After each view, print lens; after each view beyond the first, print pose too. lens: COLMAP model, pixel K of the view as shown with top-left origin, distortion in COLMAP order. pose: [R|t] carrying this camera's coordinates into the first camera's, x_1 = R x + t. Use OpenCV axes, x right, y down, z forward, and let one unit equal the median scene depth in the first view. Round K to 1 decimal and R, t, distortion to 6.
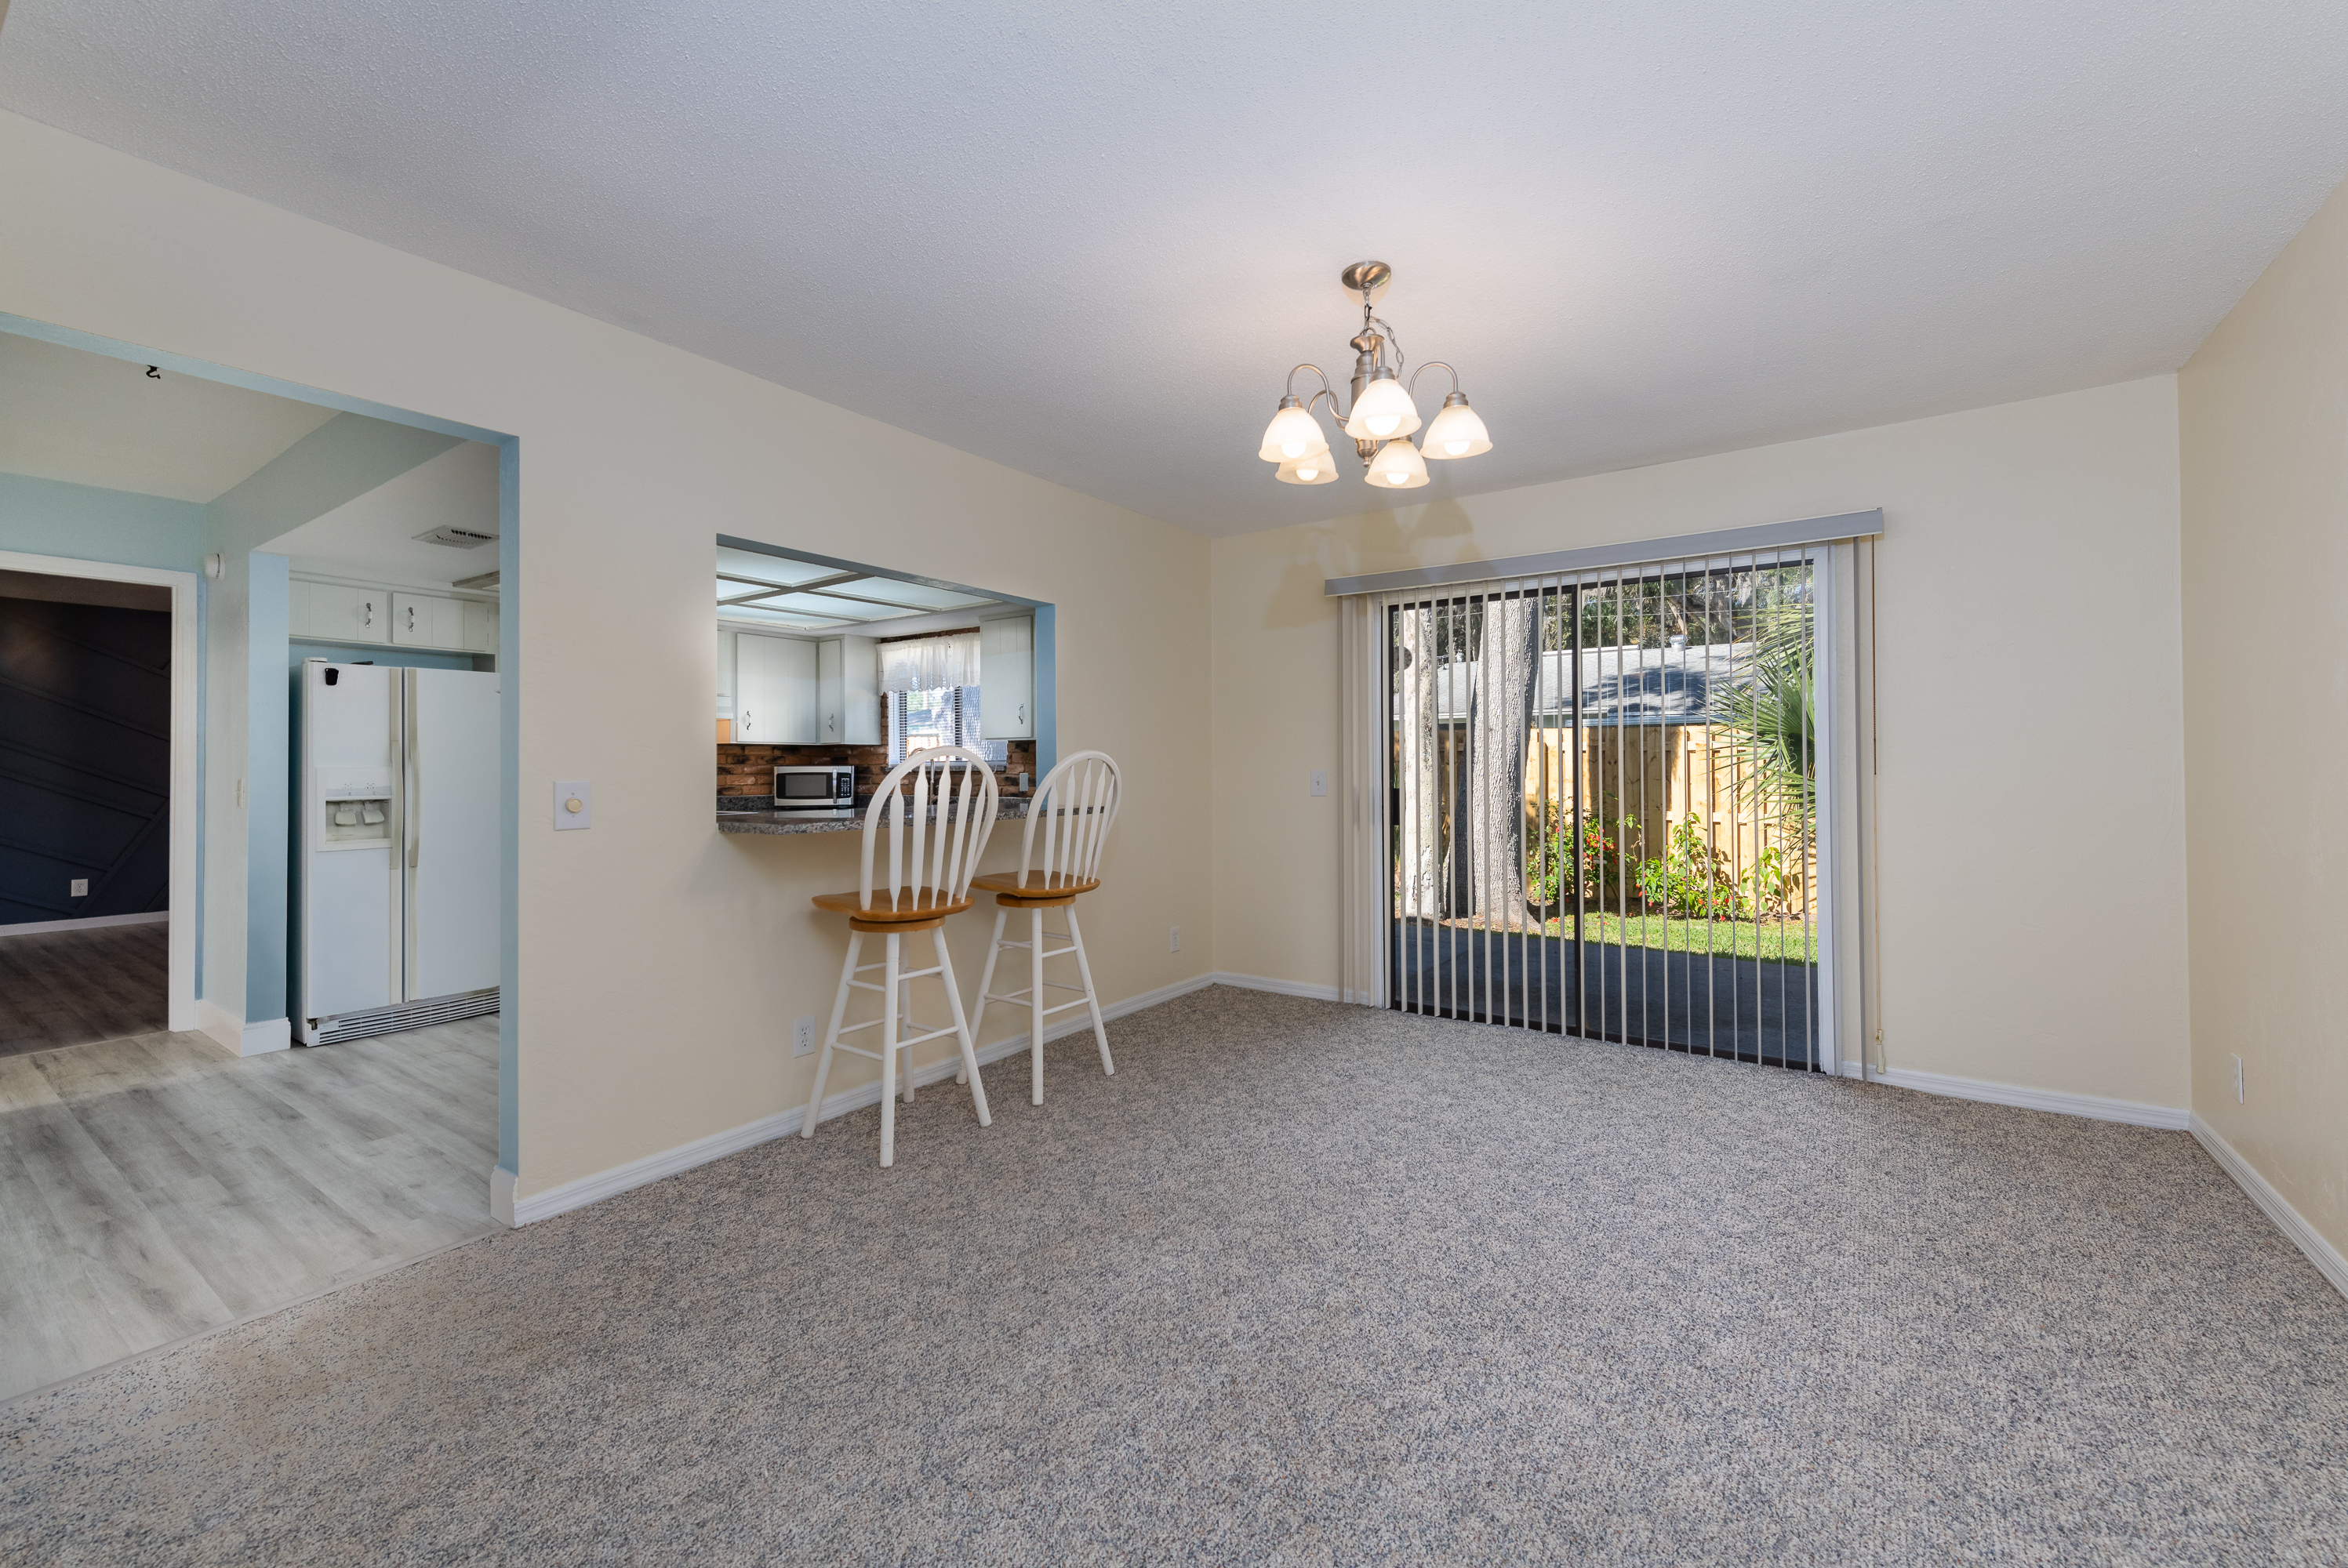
lens RADIAL K [[942.9, 0, 1175.5], [0, 942.9, 748.3], [0, 0, 1]] dist [0.000285, -0.000028]
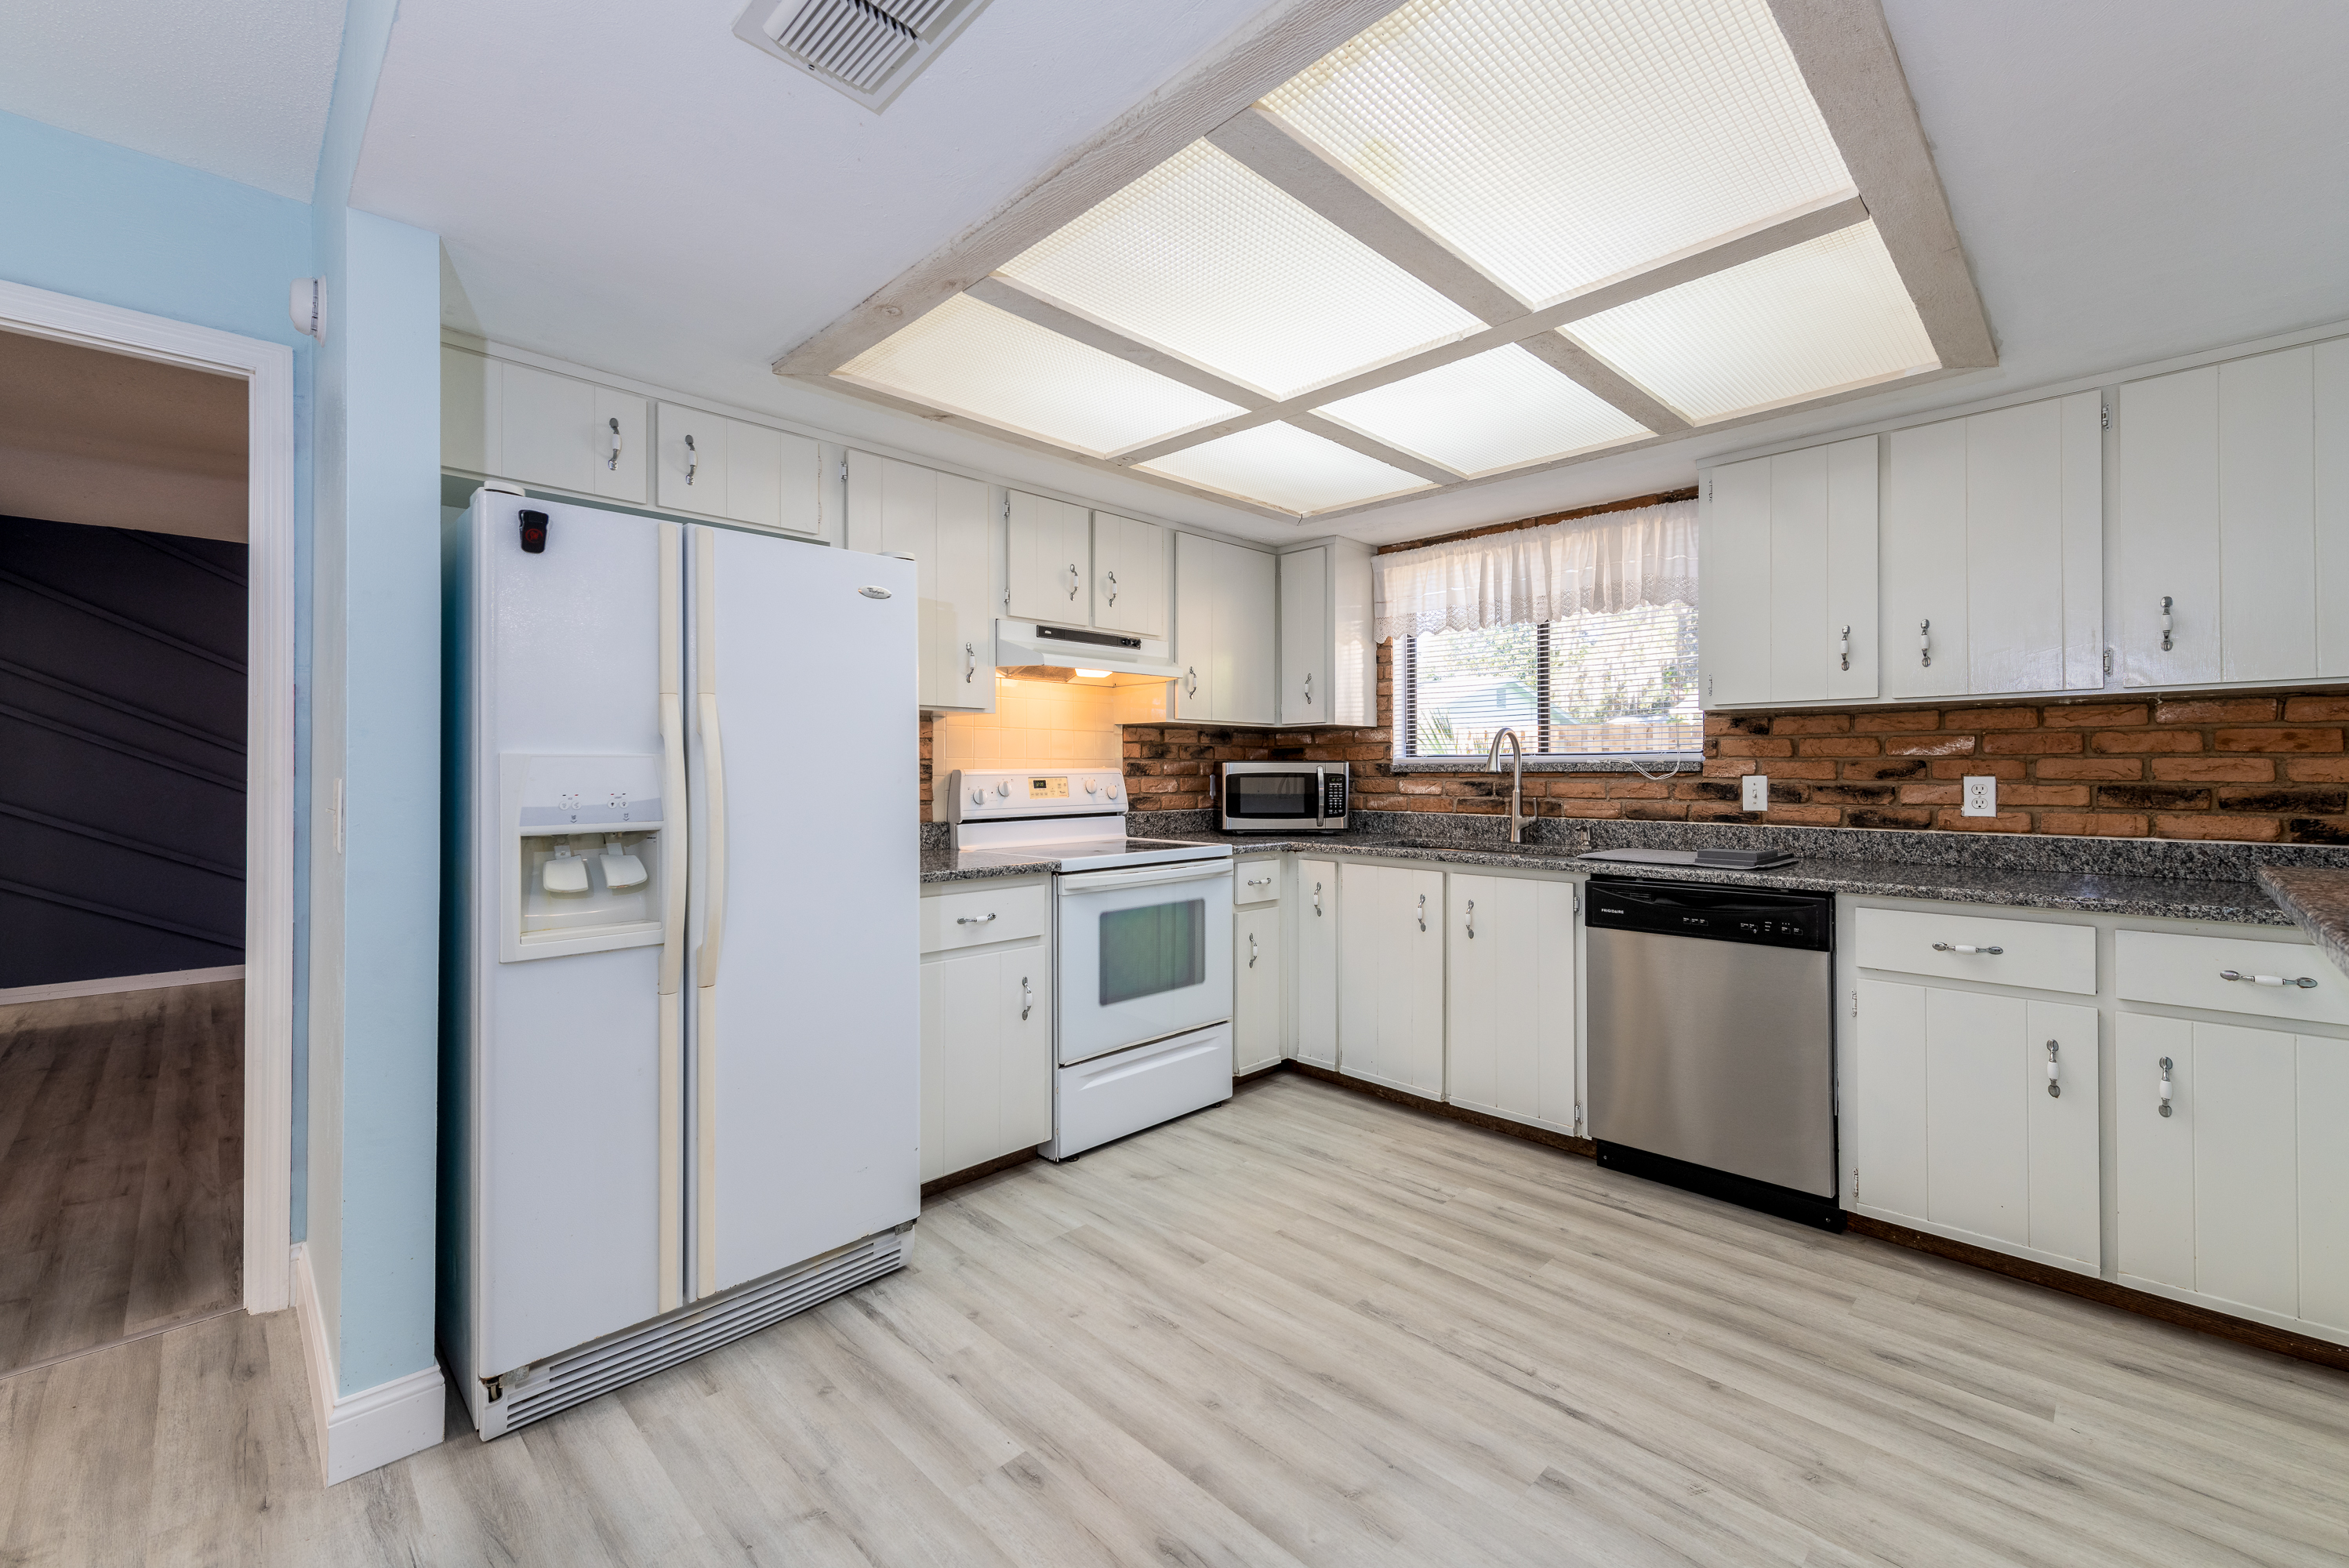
lens RADIAL K [[943.5, 0, 1176.0], [0, 943.5, 748.3], [0, 0, 1]] dist [0.000285, -0.000028]
pose [[0.985970, -0.000448, -0.166923, -0.354846], [0.000065, 0.999997, -0.002301, 0.011724], [0.166923, 0.002258, 0.985967, 0.413341]]
